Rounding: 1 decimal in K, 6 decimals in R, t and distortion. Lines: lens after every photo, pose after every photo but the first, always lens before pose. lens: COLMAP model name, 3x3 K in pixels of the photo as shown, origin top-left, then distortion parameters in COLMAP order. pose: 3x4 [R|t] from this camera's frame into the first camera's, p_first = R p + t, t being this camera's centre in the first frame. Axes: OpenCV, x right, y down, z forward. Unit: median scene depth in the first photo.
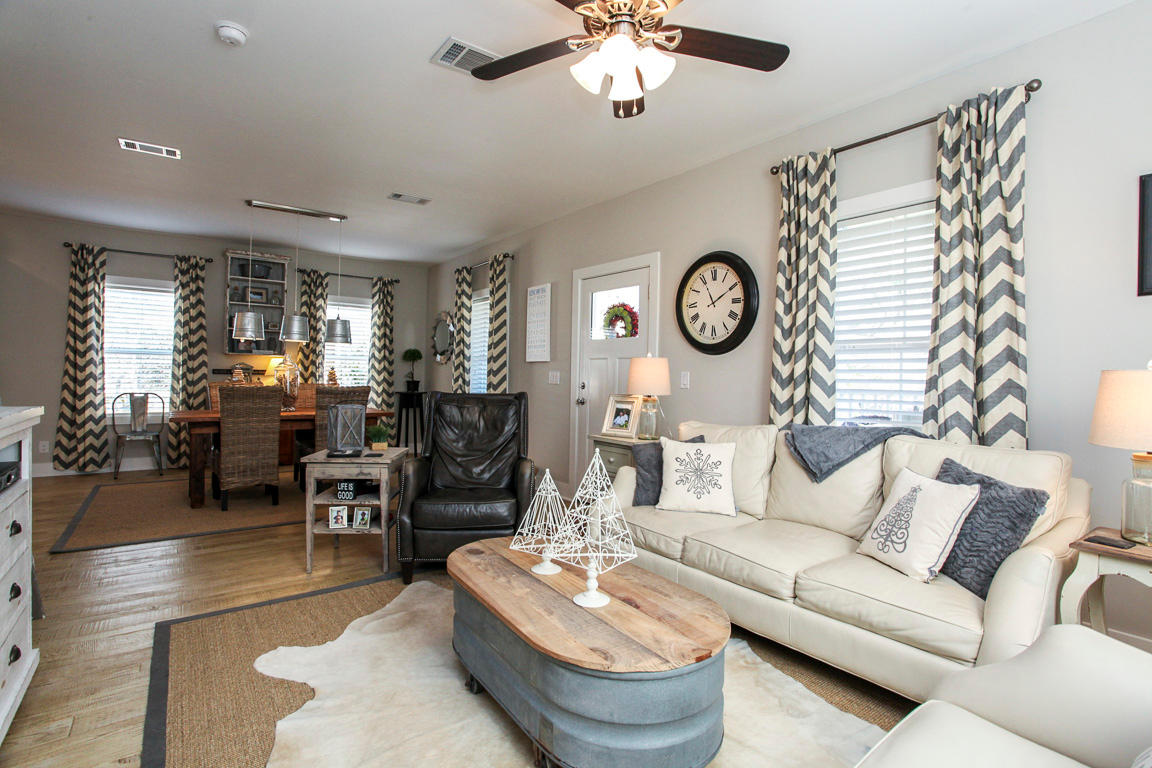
lens RADIAL K [[557.9, 0, 585.7], [0, 557.9, 380.8], [0, 0, 1]] dist [-0.063316, 0.022277]
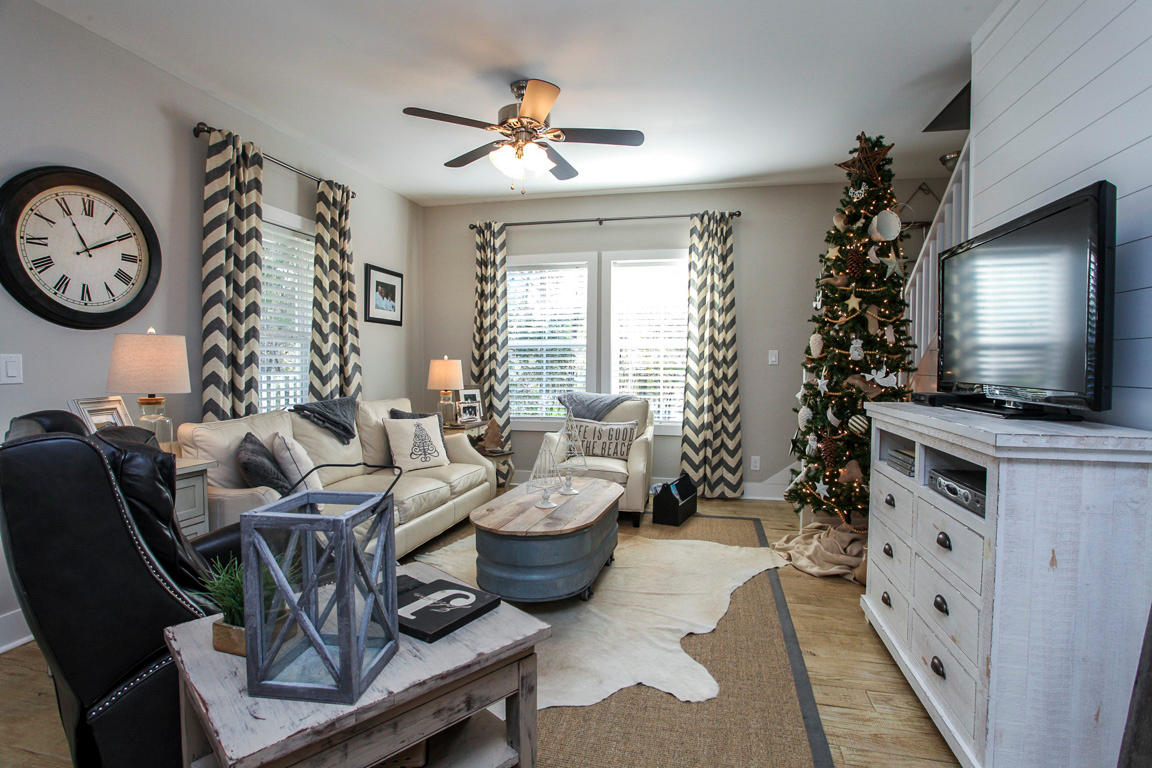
lens RADIAL K [[557.9, 0, 574.0], [0, 557.9, 378.0], [0, 0, 1]] dist [-0.063316, 0.022277]
pose [[-0.627571, -0.039496, 0.777557, -0.426385], [-0.010153, 0.999043, 0.042552, -0.015105], [-0.778493, 0.018810, -0.627371, 0.649620]]
